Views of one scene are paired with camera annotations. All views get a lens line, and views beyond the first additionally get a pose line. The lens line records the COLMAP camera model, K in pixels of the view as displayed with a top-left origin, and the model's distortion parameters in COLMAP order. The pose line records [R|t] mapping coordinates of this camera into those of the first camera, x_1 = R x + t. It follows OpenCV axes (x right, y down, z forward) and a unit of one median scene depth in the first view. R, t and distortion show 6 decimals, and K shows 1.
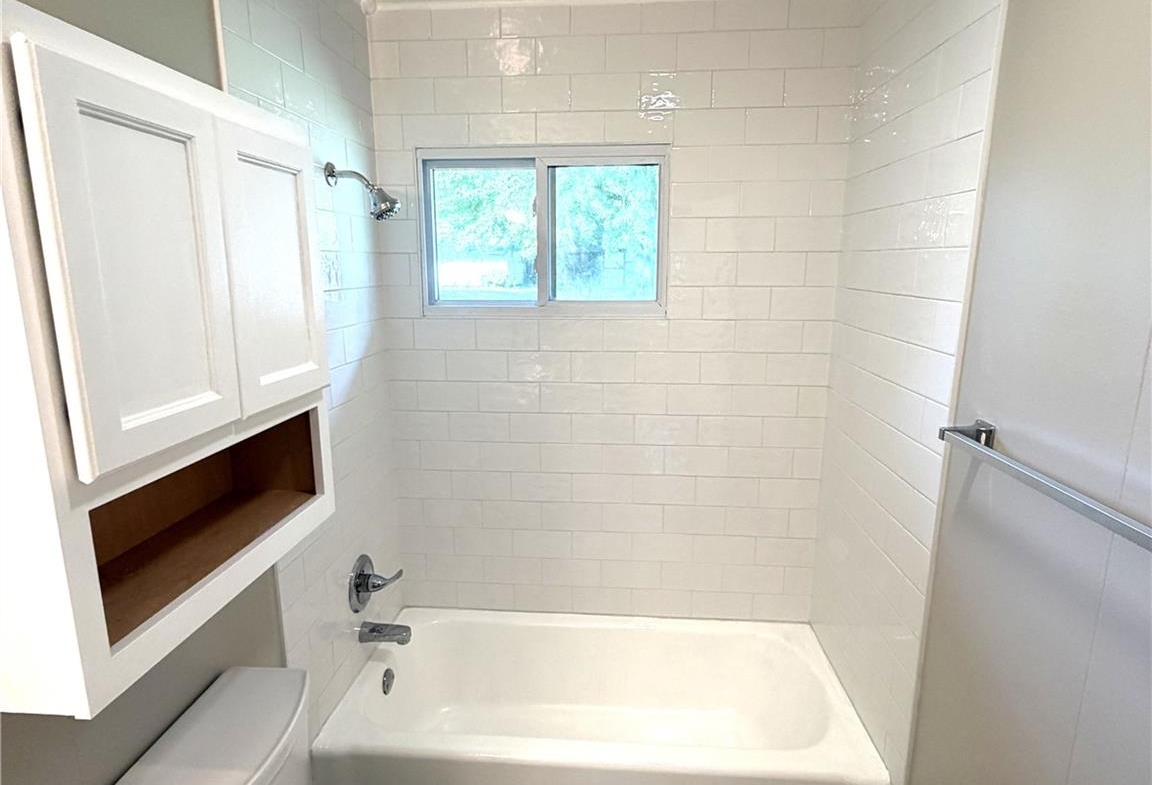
lens RADIAL K [[616.2, 0, 574.8], [0, 616.2, 390.5], [0, 0, 1]] dist [-0.001277, 0.001423]
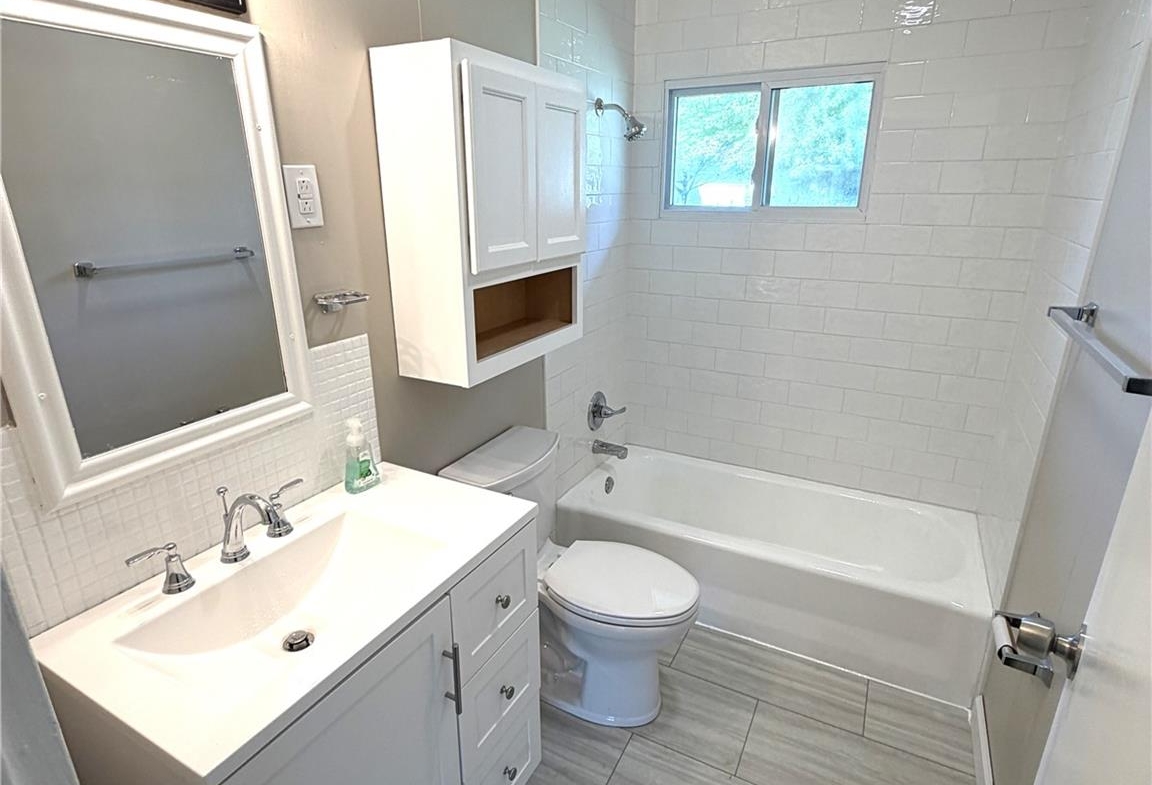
lens RADIAL K [[616.2, 0, 575.7], [0, 616.2, 392.9], [0, 0, 1]] dist [-0.001277, 0.001423]
pose [[0.917099, 0.123068, -0.379188, 0.137414], [-0.075656, 0.987601, 0.137552, 0.082556], [0.391415, -0.097461, 0.915039, -0.301565]]
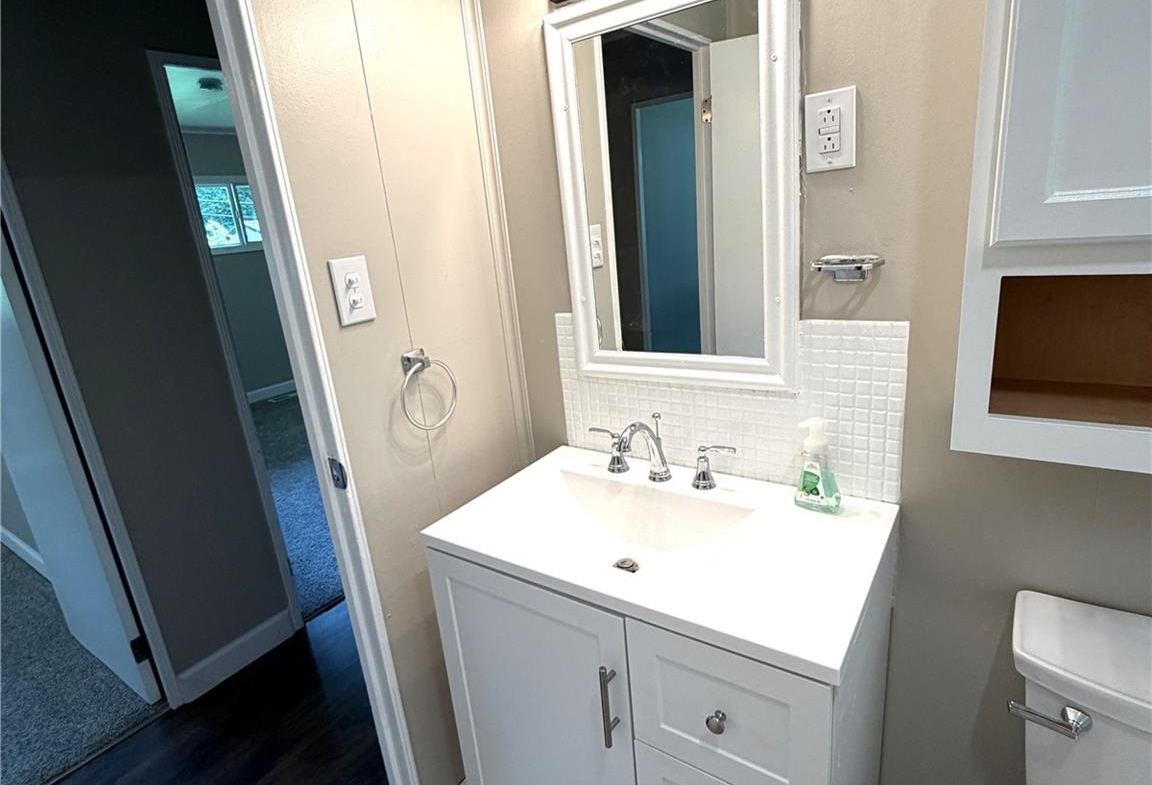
lens RADIAL K [[616.2, 0, 576.6], [0, 616.2, 389.7], [0, 0, 1]] dist [-0.001277, 0.001423]
pose [[-0.498055, 0.287741, -0.818014, 0.195711], [-0.080932, 0.923799, 0.374227, 0.011661], [0.863360, 0.252589, -0.436815, 0.315958]]
